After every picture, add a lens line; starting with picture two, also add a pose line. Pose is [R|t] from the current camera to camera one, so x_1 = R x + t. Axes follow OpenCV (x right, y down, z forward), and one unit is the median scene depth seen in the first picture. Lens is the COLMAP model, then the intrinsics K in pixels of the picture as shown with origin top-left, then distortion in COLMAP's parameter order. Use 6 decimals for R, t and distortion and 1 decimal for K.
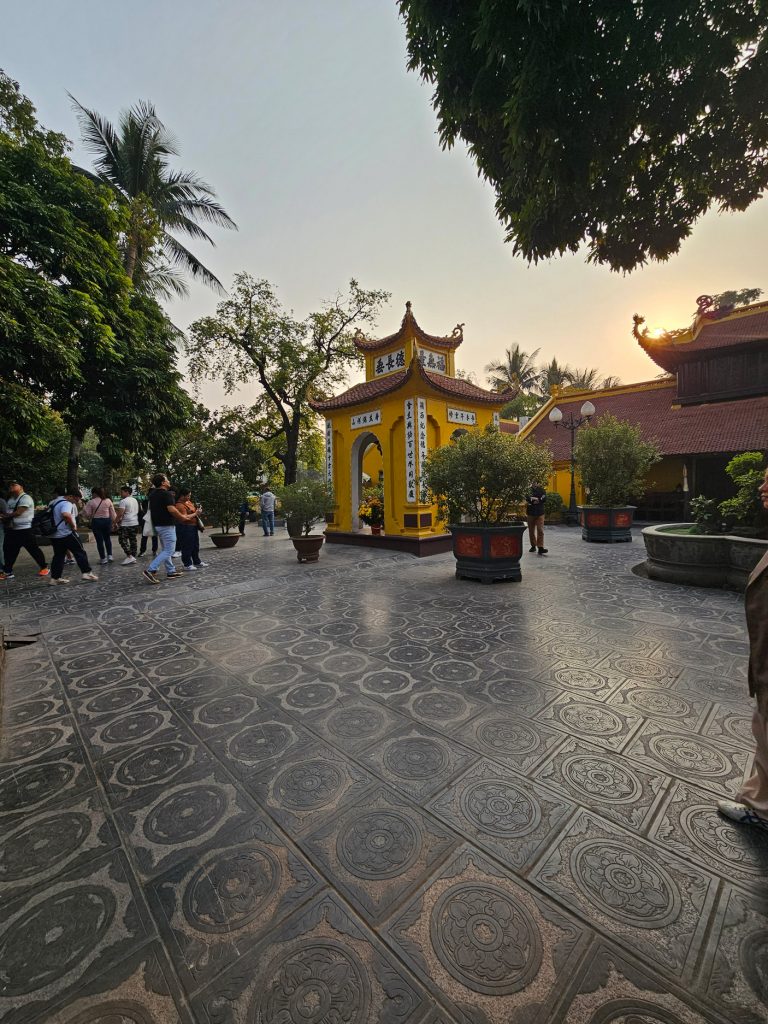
lens RADIAL K [[412.9, 0, 401.8], [0, 412.9, 504.2], [0, 0, 1]] dist [0.002886, 0.000539]
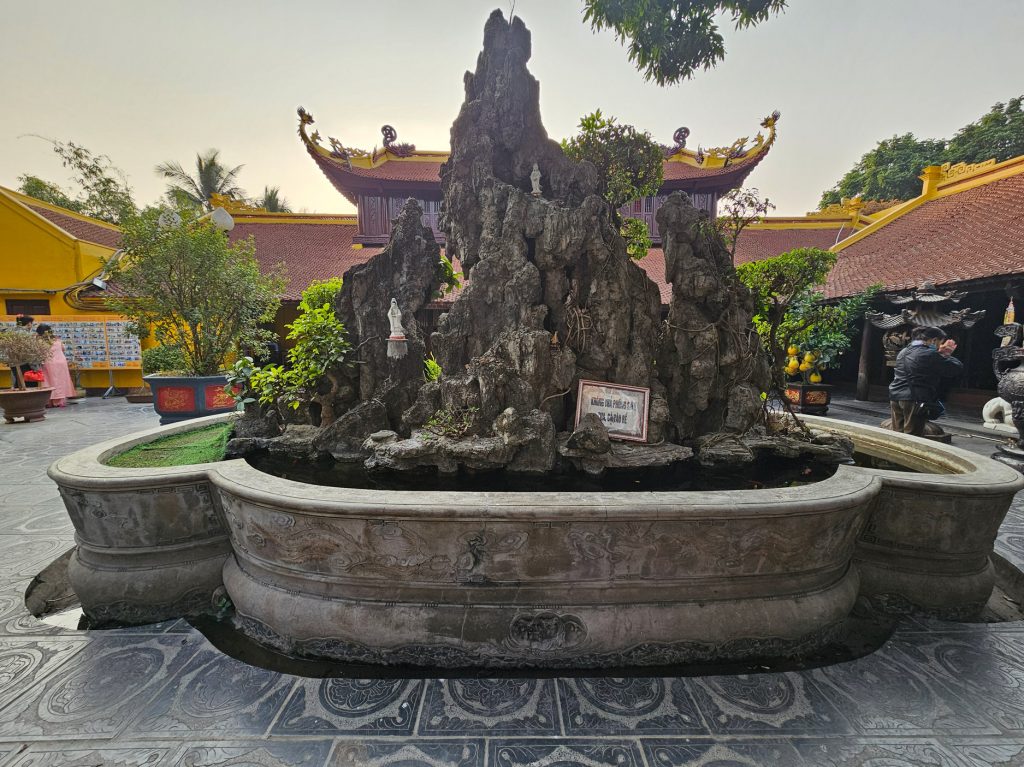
lens RADIAL K [[412.9, 0, 512.0], [0, 412.9, 383.5], [0, 0, 1]] dist [0.002886, 0.000539]
pose [[0.683914, -0.033449, 0.728796, 0.268417], [-0.004158, 0.998753, 0.049741, -0.008459], [-0.729551, -0.037049, 0.682922, 0.207538]]
